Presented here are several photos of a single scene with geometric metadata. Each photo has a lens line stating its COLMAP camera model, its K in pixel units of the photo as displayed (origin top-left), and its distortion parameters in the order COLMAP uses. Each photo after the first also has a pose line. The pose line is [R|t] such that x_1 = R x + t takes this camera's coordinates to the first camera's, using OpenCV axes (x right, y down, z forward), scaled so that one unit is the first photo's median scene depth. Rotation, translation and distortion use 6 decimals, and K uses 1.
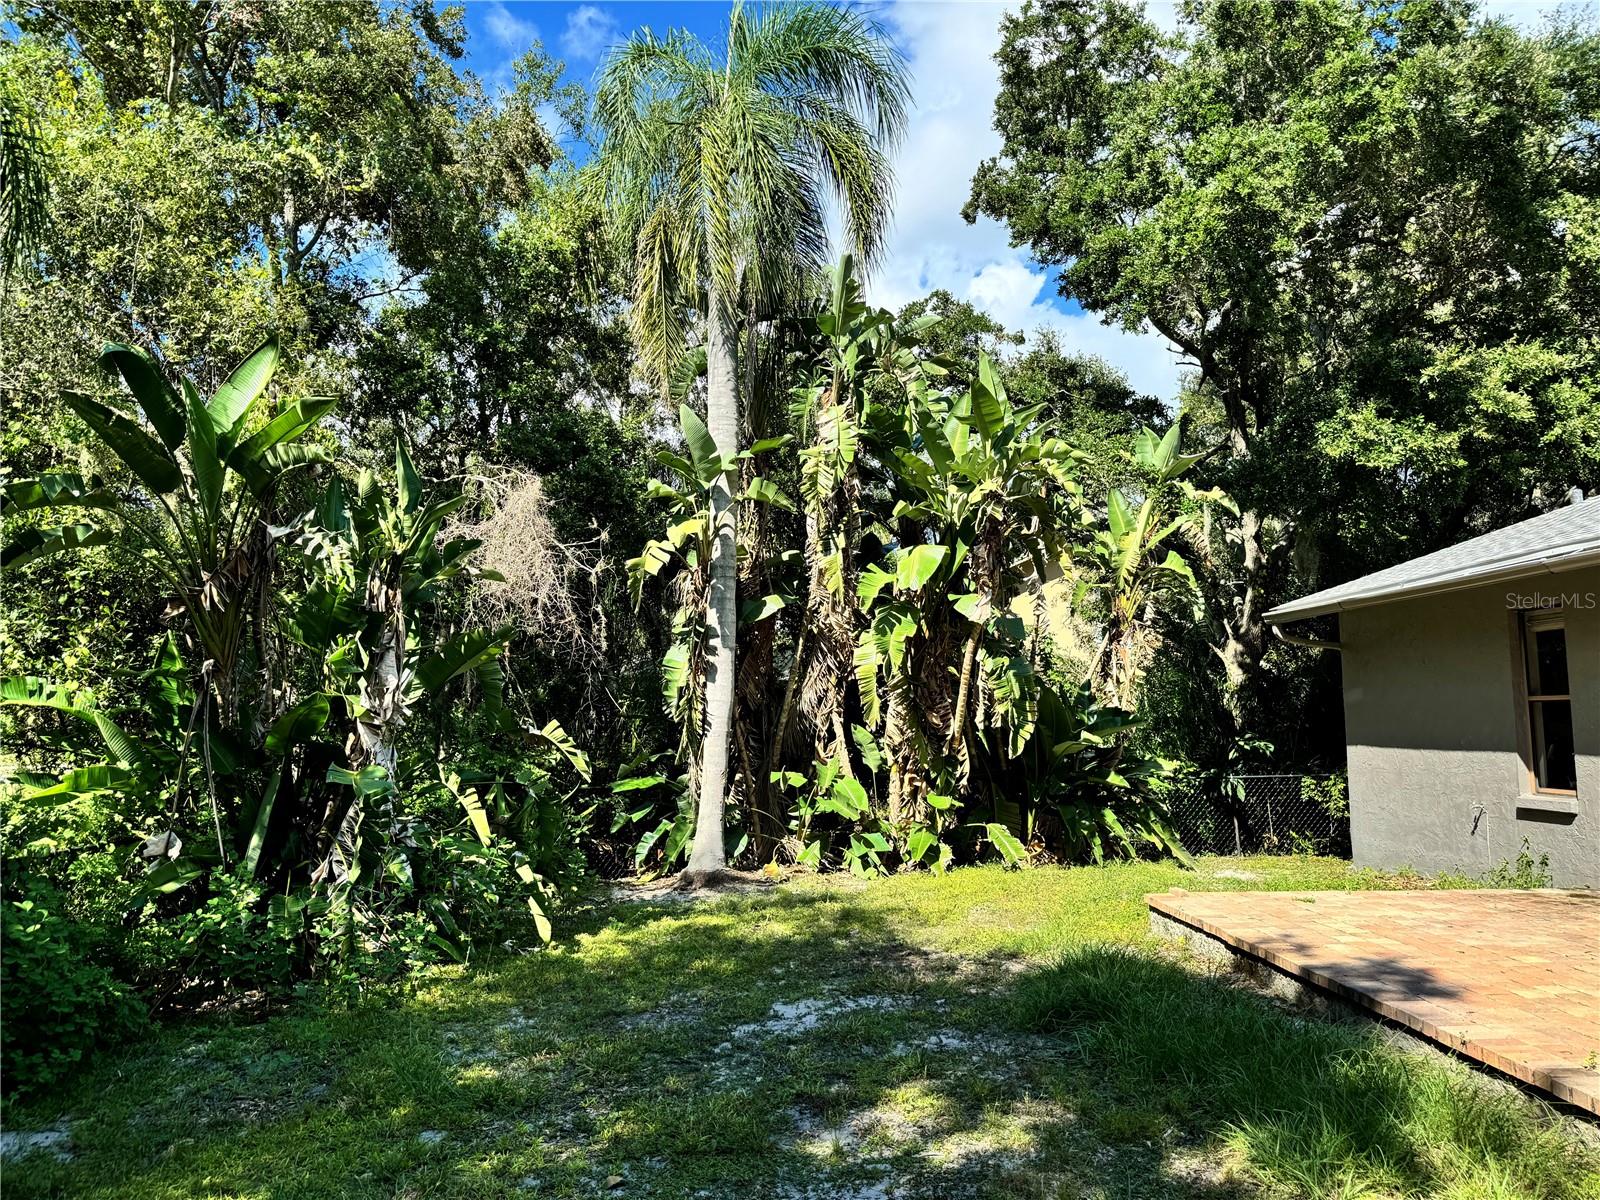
lens RADIAL K [[1105.8, 0, 796.8], [0, 1105.8, 583.9], [0, 0, 1]] dist [0.054462, -0.032391]
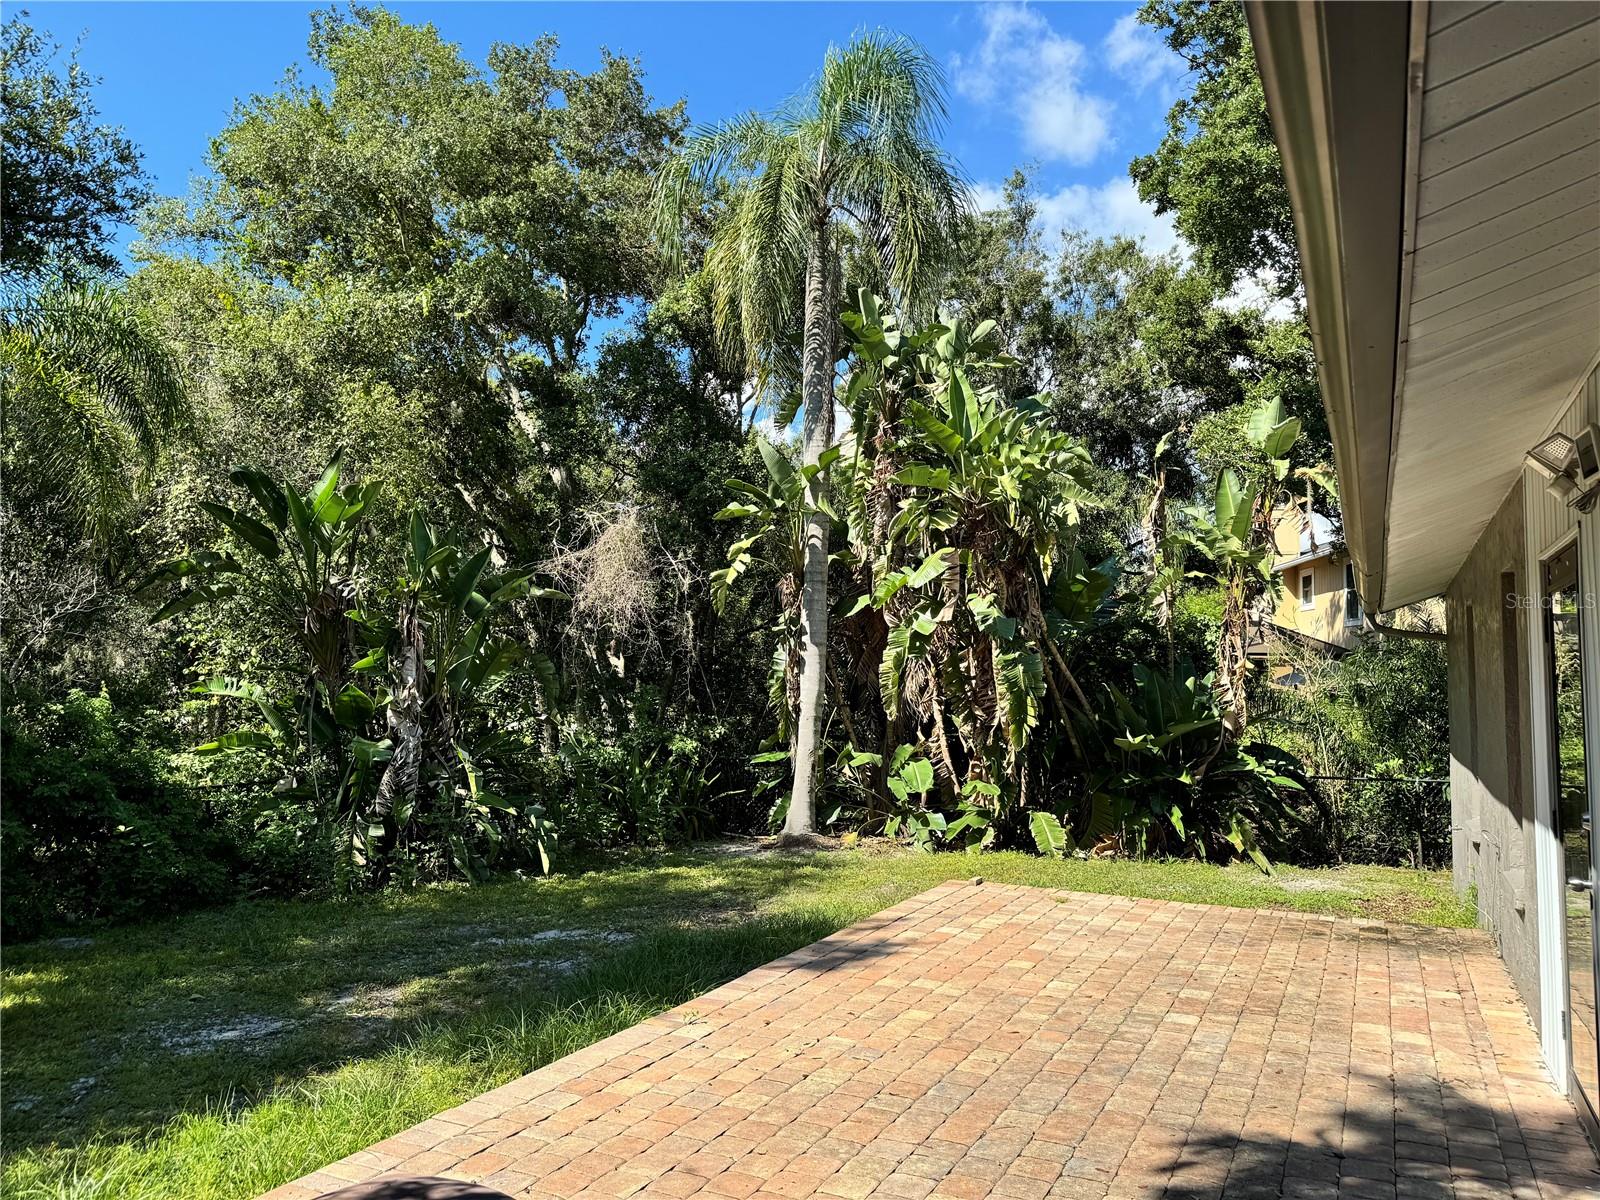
lens RADIAL K [[1105.8, 0, 800.7], [0, 1105.8, 610.4], [0, 0, 1]] dist [0.054462, -0.032391]
pose [[0.871414, -0.018787, -0.490189, 0.485282], [0.044643, 0.998157, 0.041107, -0.024086], [0.488513, -0.057705, 0.870646, 0.000547]]
